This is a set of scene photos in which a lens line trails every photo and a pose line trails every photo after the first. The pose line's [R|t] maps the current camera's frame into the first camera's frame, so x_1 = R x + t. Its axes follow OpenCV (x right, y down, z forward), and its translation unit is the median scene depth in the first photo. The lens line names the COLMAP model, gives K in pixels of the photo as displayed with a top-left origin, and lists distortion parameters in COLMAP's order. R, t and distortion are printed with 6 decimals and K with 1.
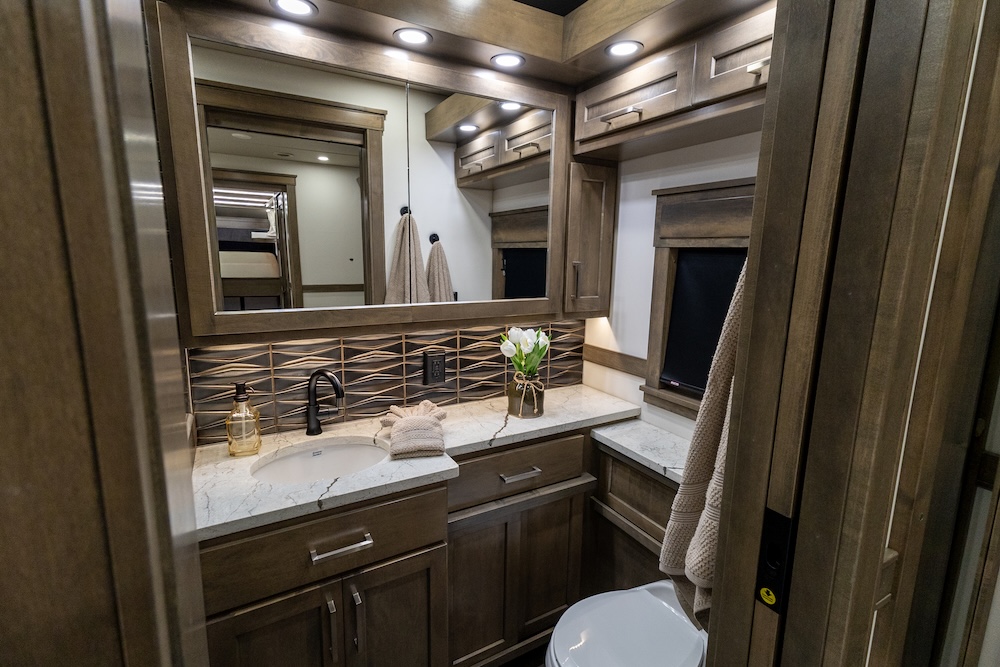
lens RADIAL K [[461.0, 0, 500.0], [0, 461.0, 333.5], [0, 0, 1]] dist [0.021395, -0.000901]
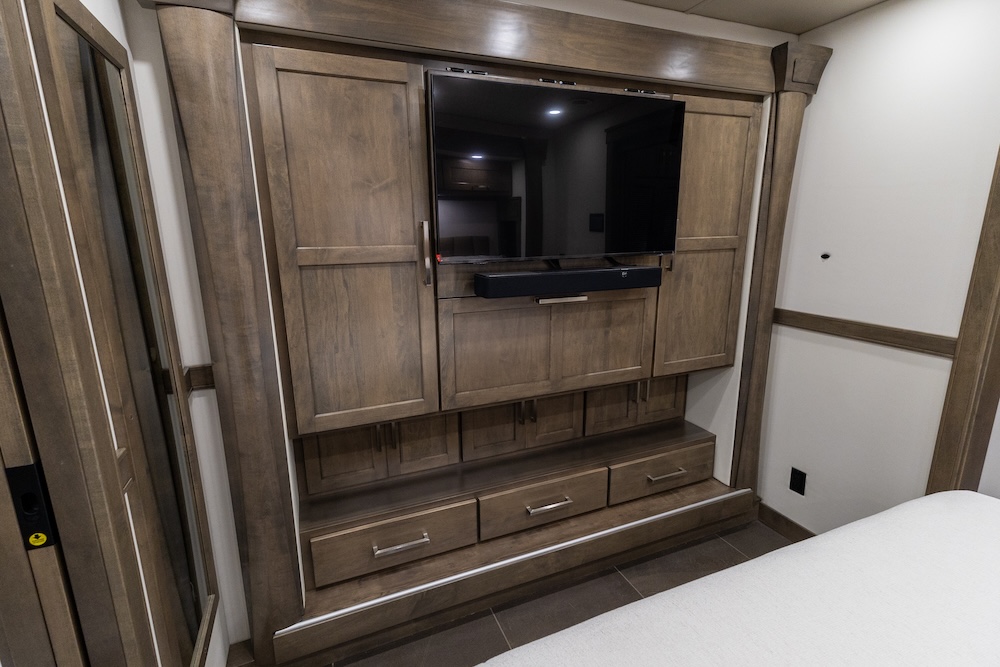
lens RADIAL K [[469.2, 0, 500.0], [0, 469.2, 333.5], [0, 0, 1]] dist [0.008556, -0.000370]
pose [[0.123033, -0.238666, 0.963276, -0.307883], [0.183908, 0.959321, 0.214197, 0.051196], [-0.975213, 0.150801, 0.161921, -0.393717]]
